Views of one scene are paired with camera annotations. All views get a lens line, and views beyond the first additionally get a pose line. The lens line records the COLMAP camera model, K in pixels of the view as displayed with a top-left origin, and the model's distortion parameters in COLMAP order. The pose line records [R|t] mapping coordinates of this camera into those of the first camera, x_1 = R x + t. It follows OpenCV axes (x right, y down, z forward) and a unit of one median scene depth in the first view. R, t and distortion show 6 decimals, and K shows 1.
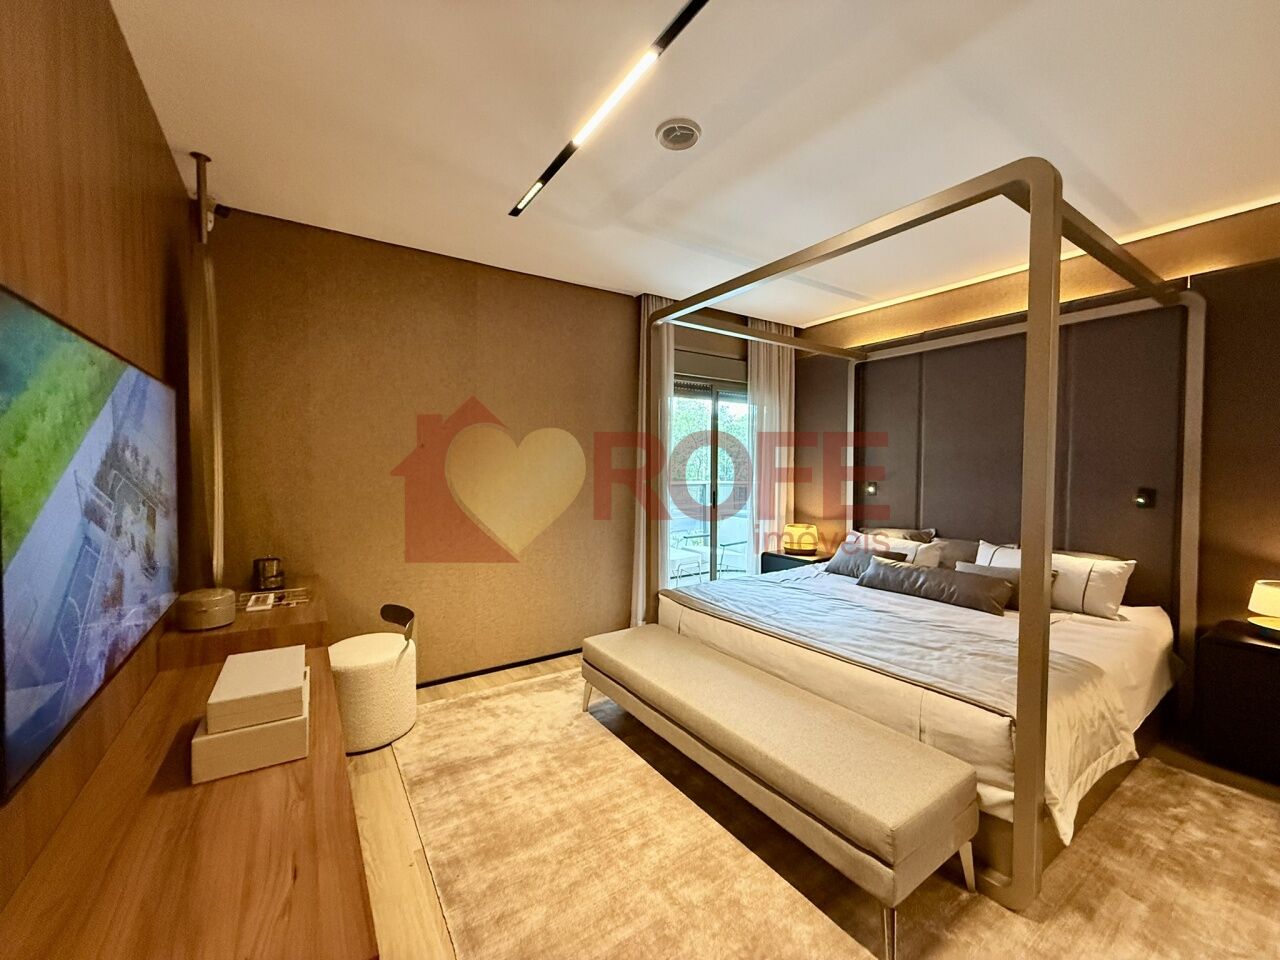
lens RADIAL K [[510.3, 0, 637.9], [0, 510.3, 481.8], [0, 0, 1]] dist [0.001119, 0.000477]
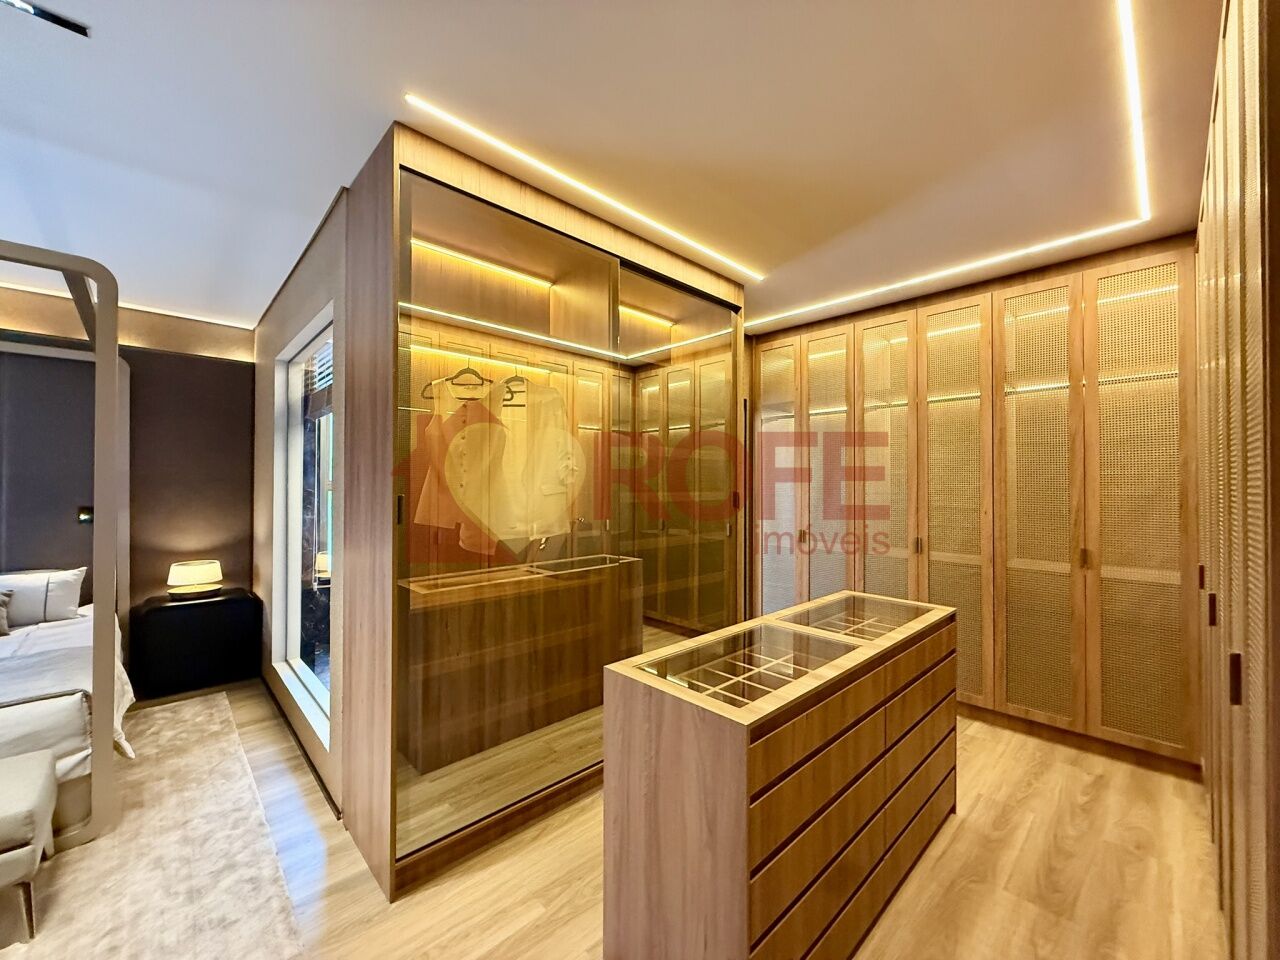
lens RADIAL K [[510.3, 0, 636.0], [0, 510.3, 482.2], [0, 0, 1]] dist [0.001119, 0.000477]
pose [[-0.168630, 0.004203, 0.985670, -0.642665], [0.029730, 0.999558, 0.000824, -0.012851], [-0.985231, 0.029442, -0.168681, -0.125157]]
